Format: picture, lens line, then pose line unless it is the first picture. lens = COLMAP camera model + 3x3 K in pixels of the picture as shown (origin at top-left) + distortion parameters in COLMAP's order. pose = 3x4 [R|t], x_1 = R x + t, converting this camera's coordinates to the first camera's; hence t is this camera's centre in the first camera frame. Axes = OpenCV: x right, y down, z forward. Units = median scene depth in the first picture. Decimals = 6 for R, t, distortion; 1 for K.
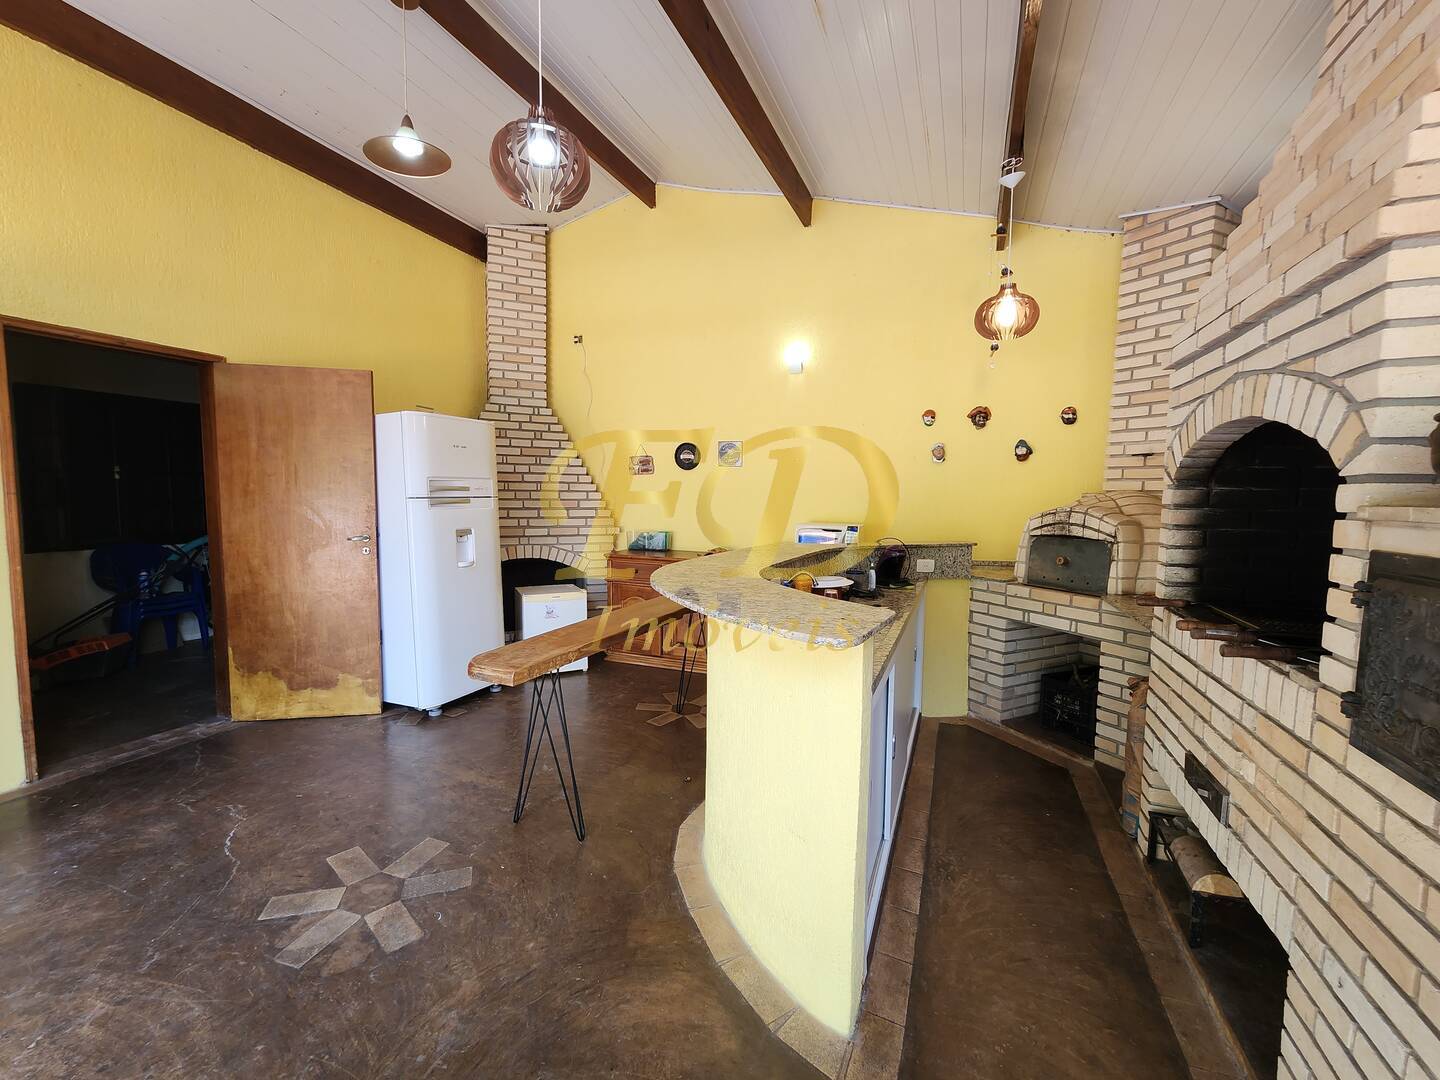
lens RADIAL K [[592.1, 0, 712.5], [0, 592.1, 539.4], [0, 0, 1]] dist [0.000890, -0.001714]
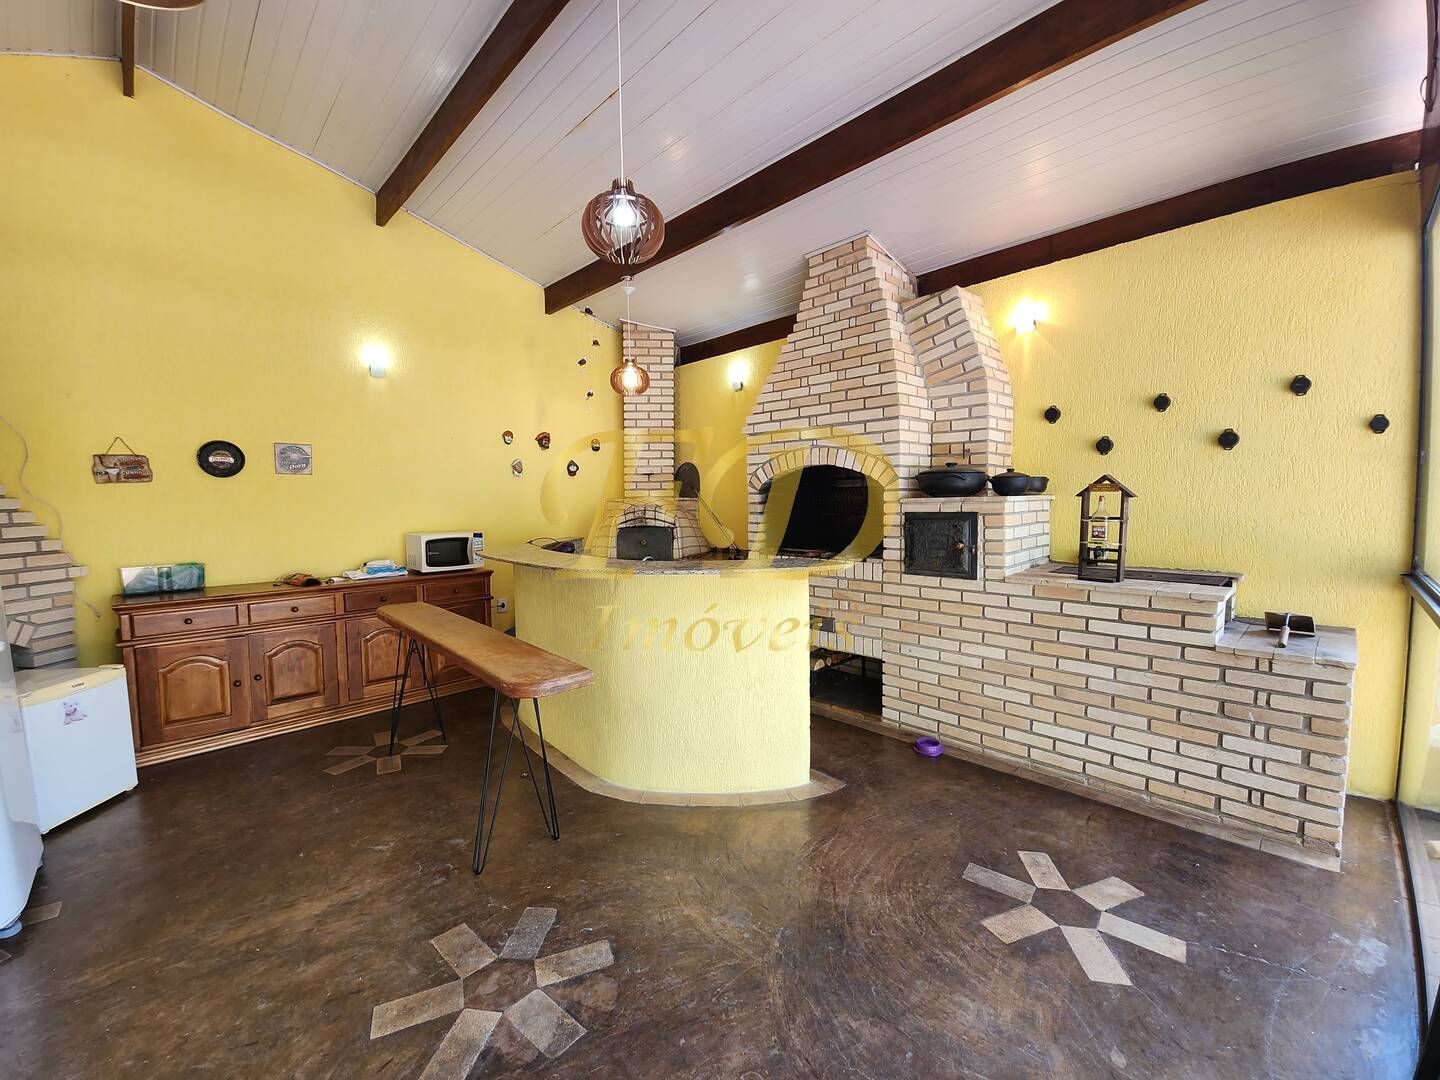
lens RADIAL K [[592.1, 0, 711.2], [0, 592.1, 540.9], [0, 0, 1]] dist [0.000890, -0.001714]
pose [[0.398270, -0.080193, 0.913756, -0.766442], [0.092252, 0.994622, 0.047081, -0.024996], [-0.912617, 0.065544, 0.403526, 0.227465]]
